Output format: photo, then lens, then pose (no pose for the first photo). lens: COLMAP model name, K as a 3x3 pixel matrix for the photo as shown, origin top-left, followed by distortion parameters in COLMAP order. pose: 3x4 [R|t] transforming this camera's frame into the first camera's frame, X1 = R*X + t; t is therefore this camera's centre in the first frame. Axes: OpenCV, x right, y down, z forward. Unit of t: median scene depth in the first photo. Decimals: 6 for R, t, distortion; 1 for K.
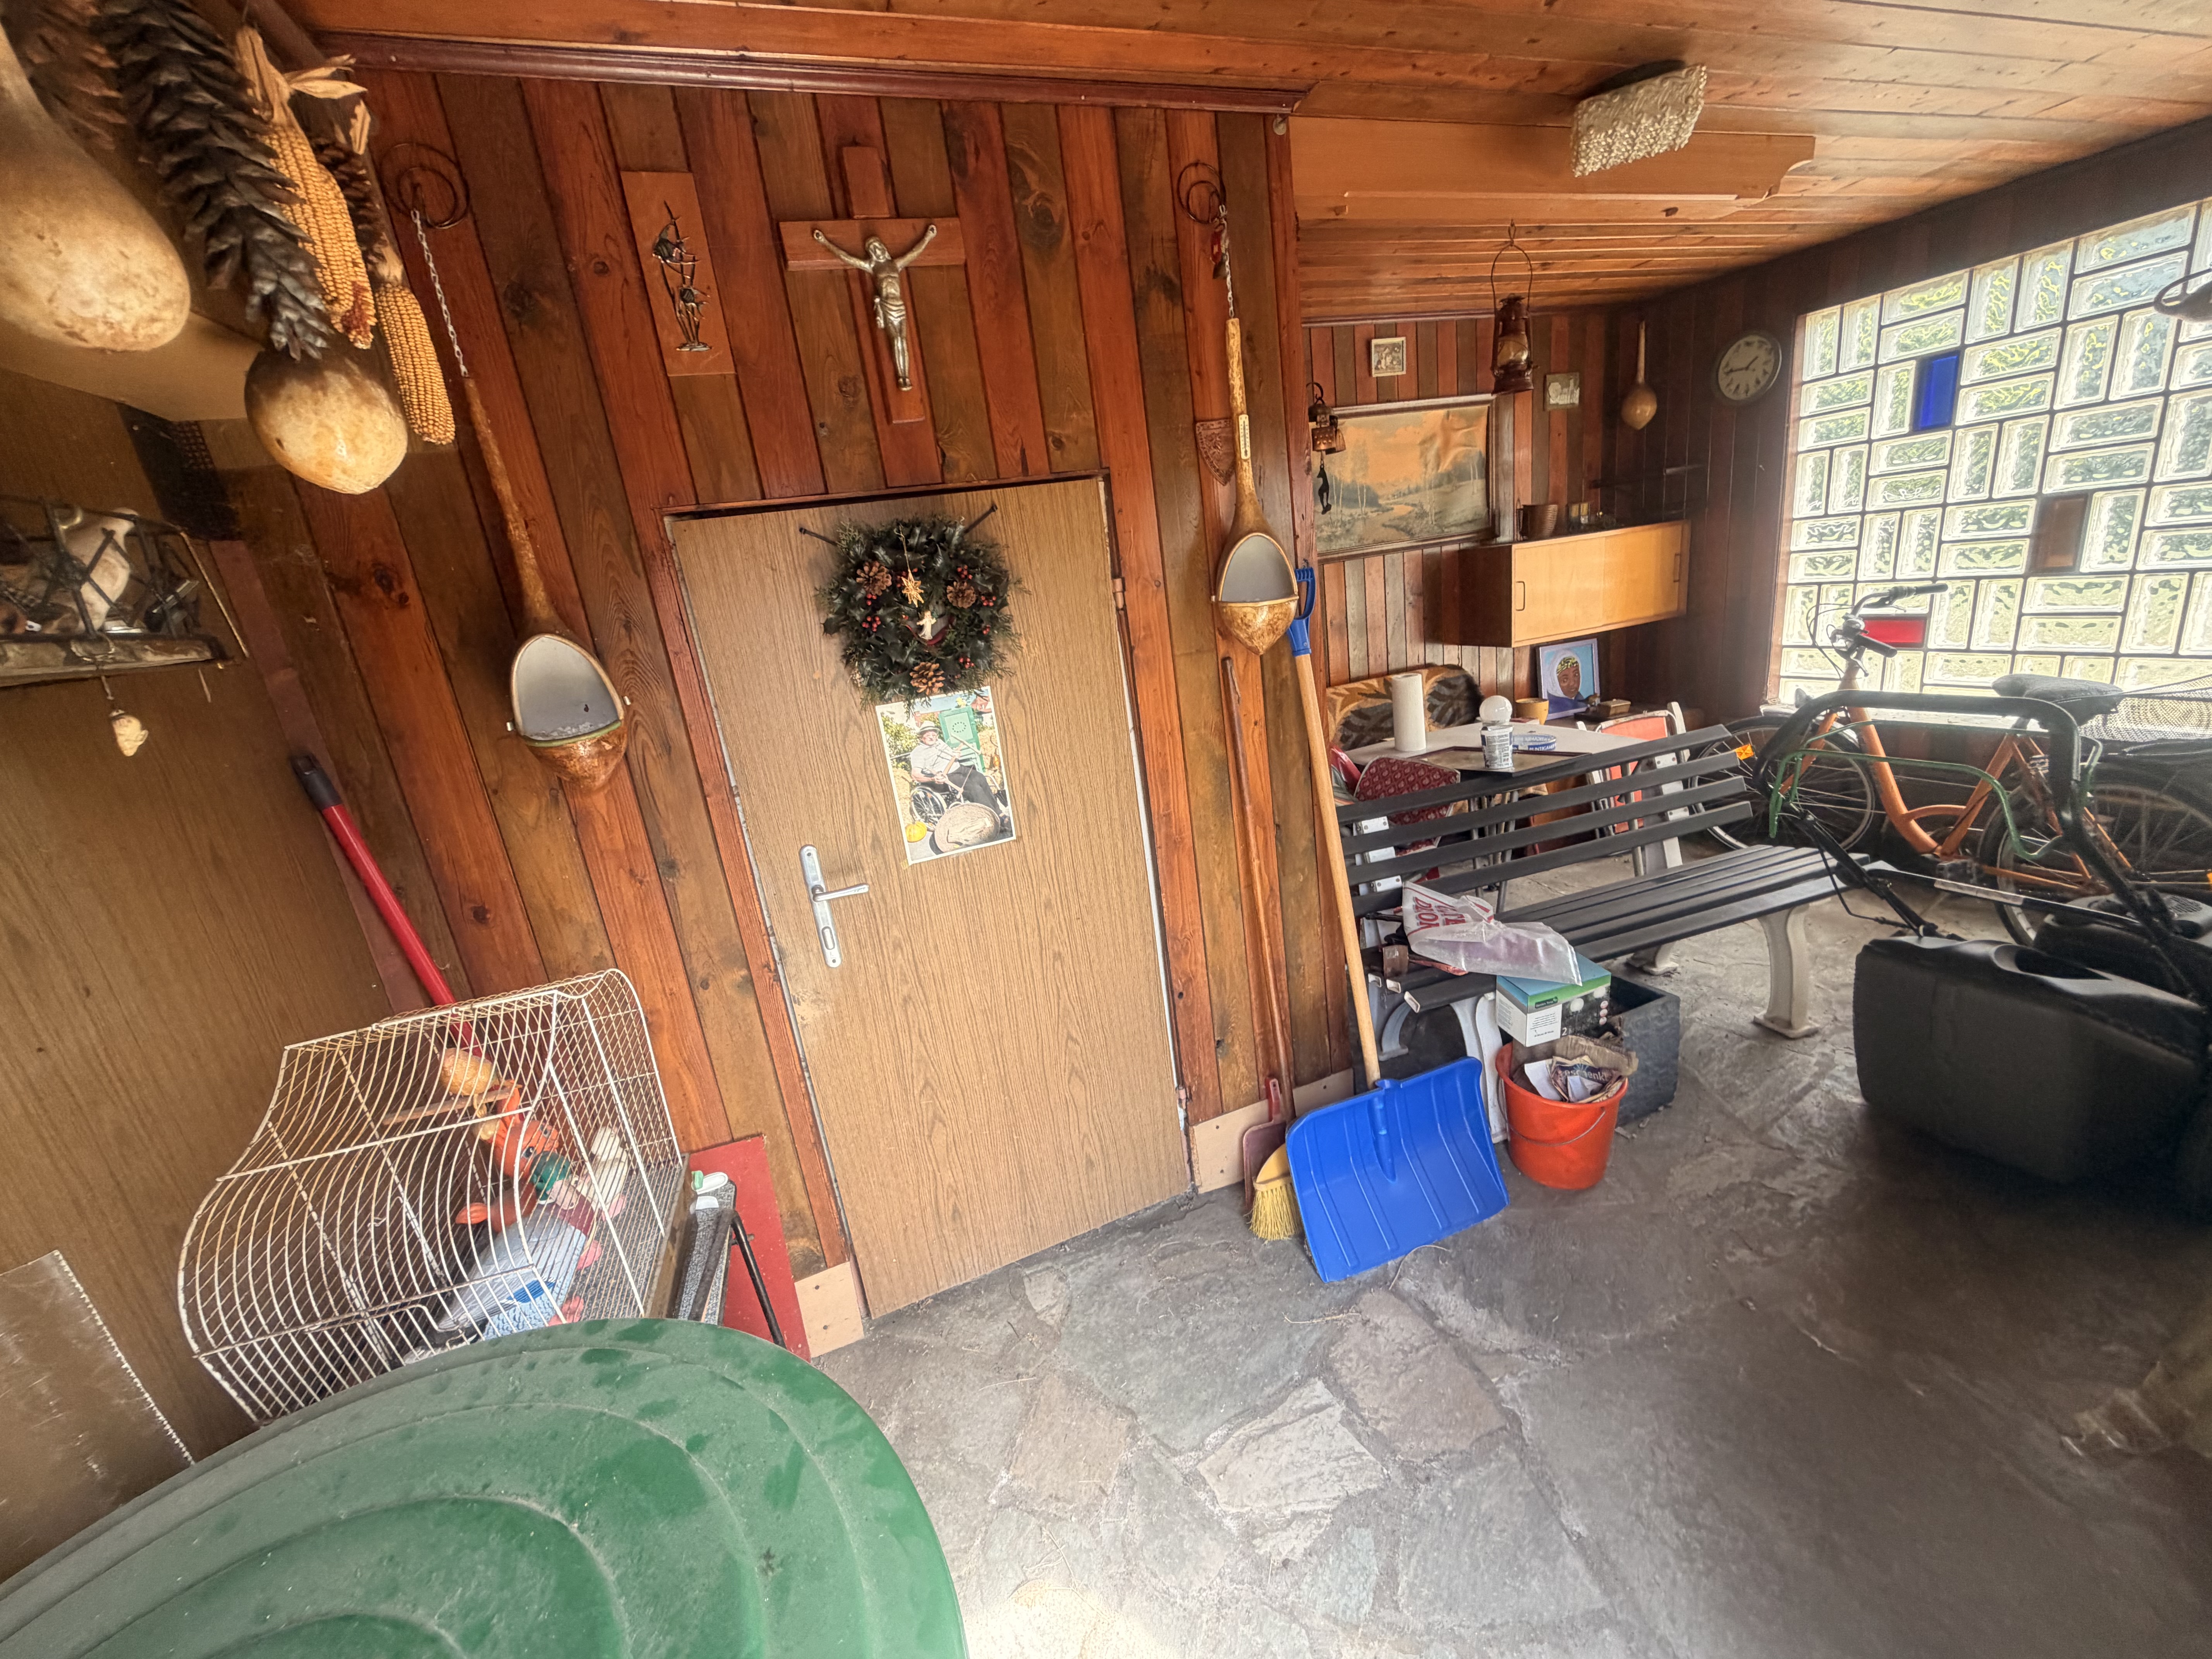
lens RADIAL K [[879.0, 0, 1102.9], [0, 879.0, 827.8], [0, 0, 1]] dist [-0.001551, 0.000301]
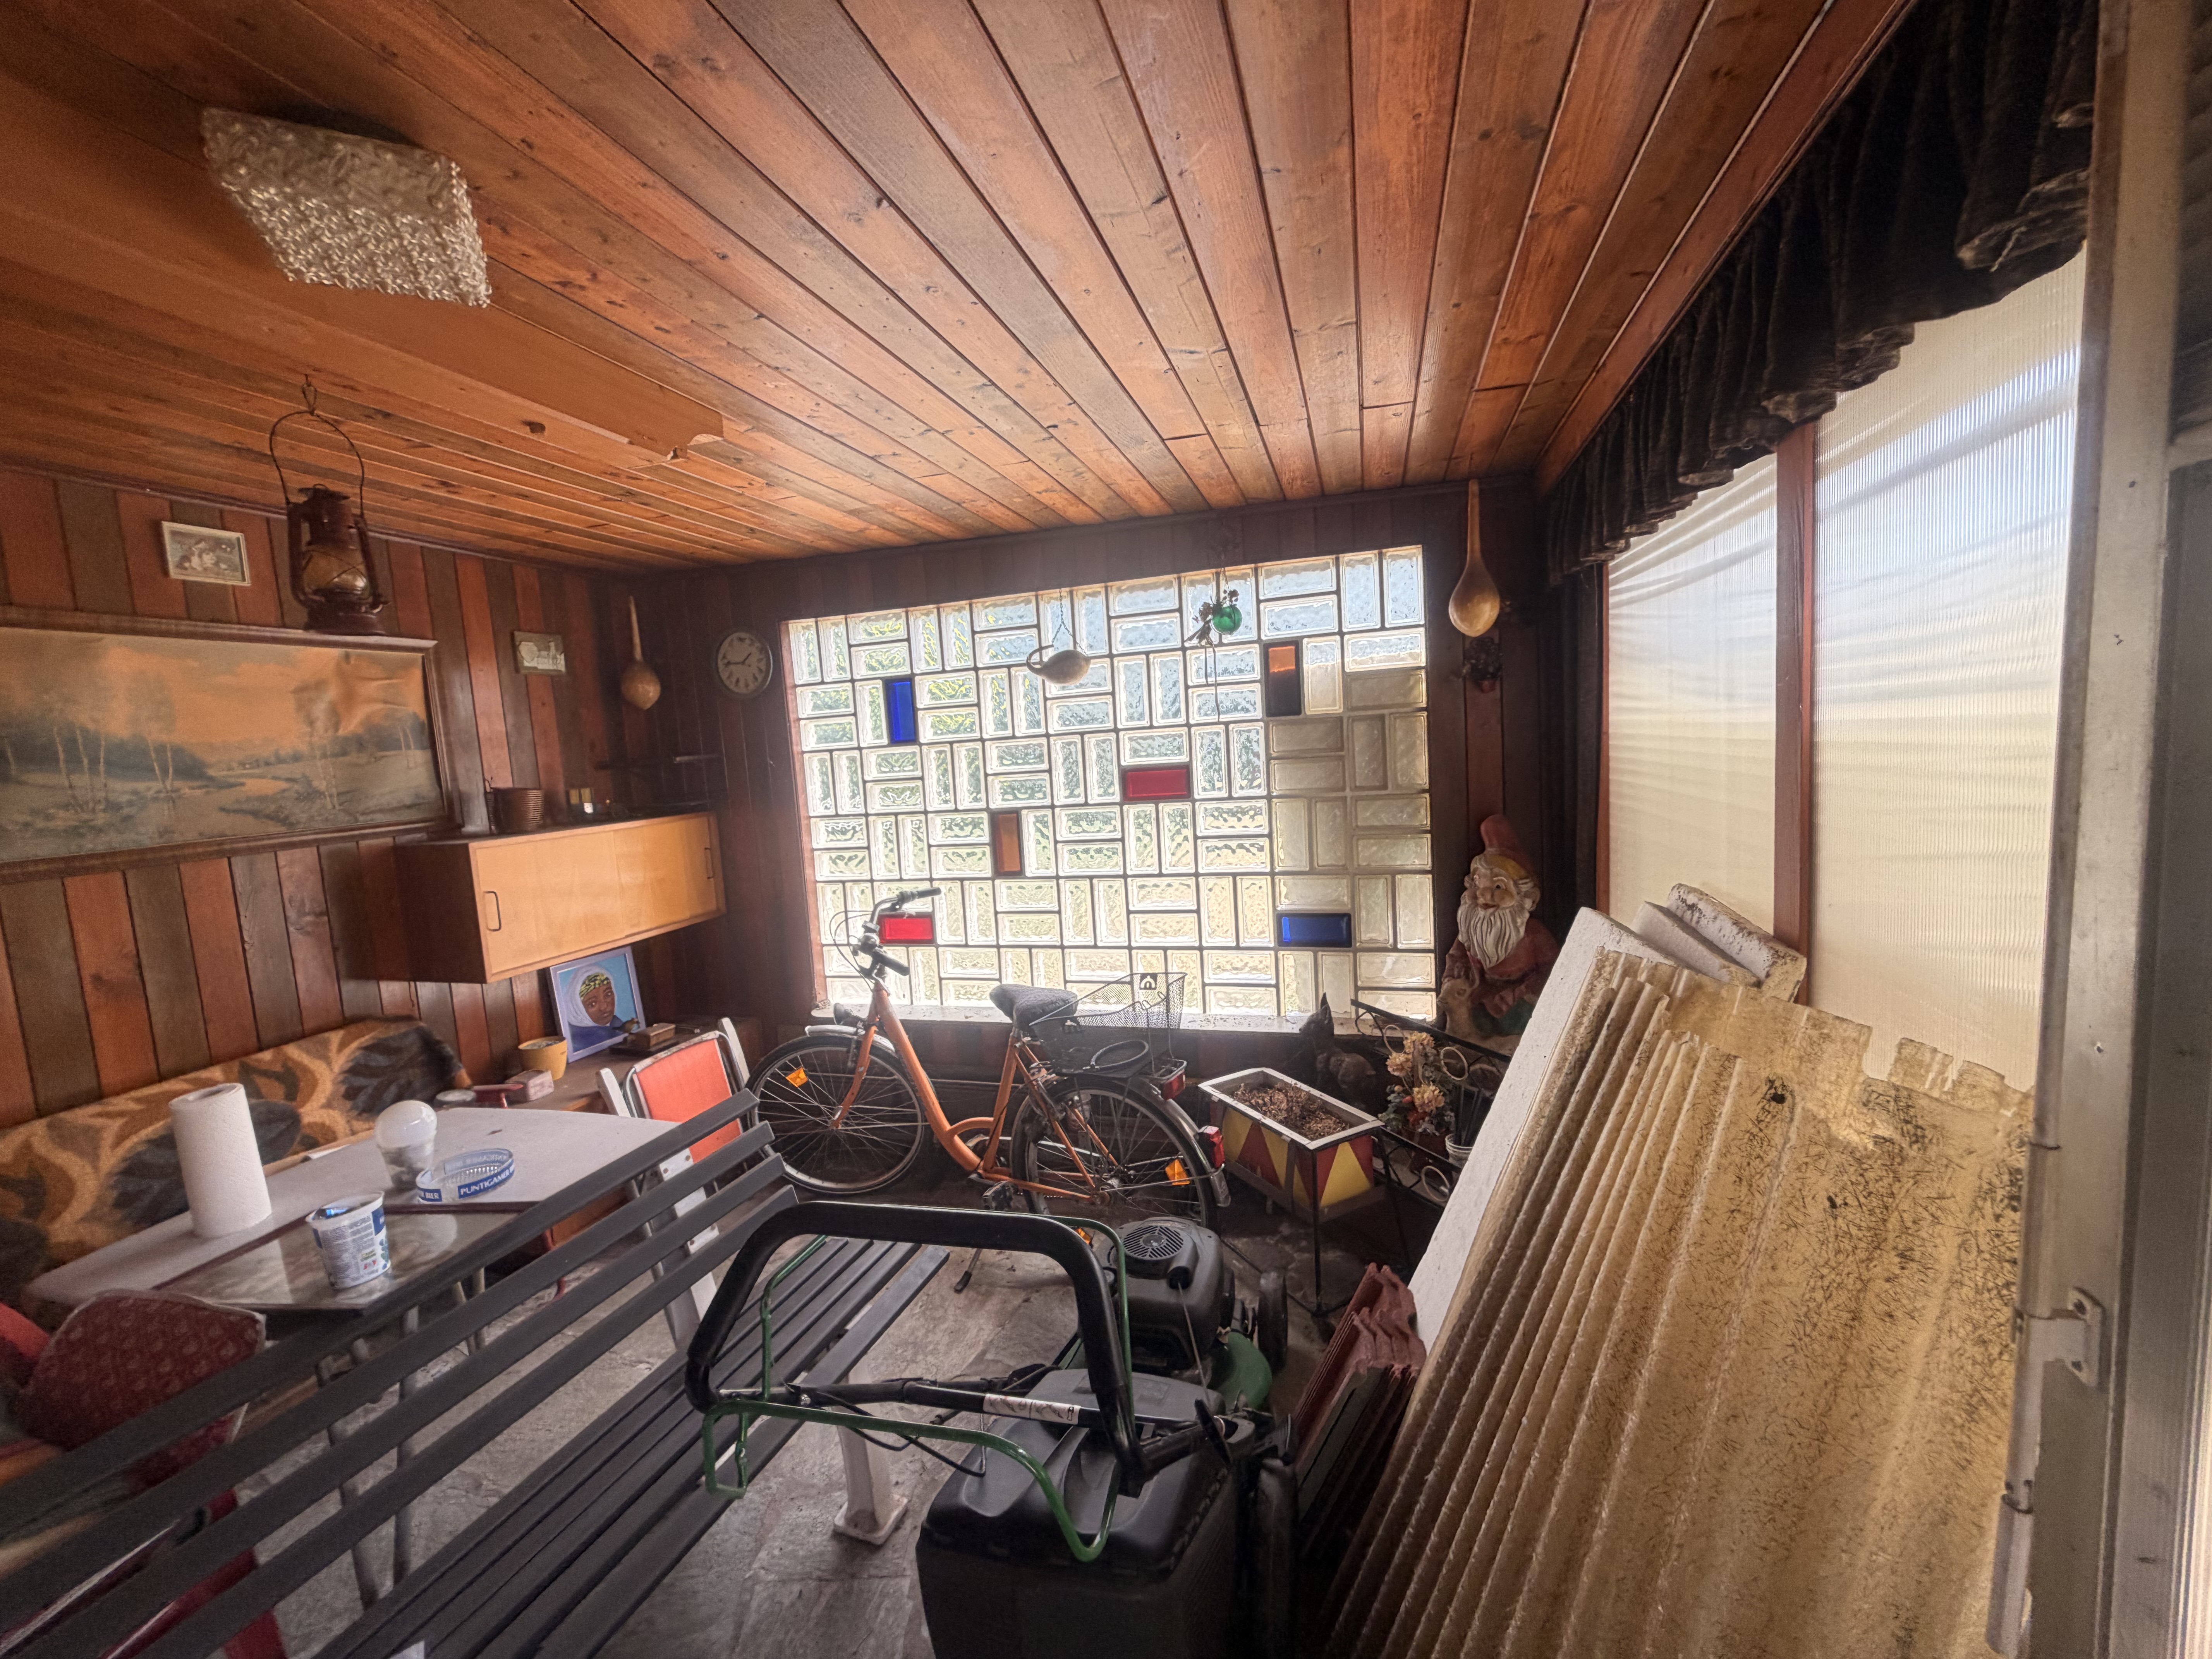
lens RADIAL K [[879.0, 0, 1105.0], [0, 879.0, 833.1], [0, 0, 1]] dist [-0.001551, 0.000301]
pose [[0.607321, 0.006564, 0.794429, 0.229053], [0.207360, 0.963994, -0.166487, -0.112768], [-0.766918, 0.265844, 0.584092, 0.205108]]
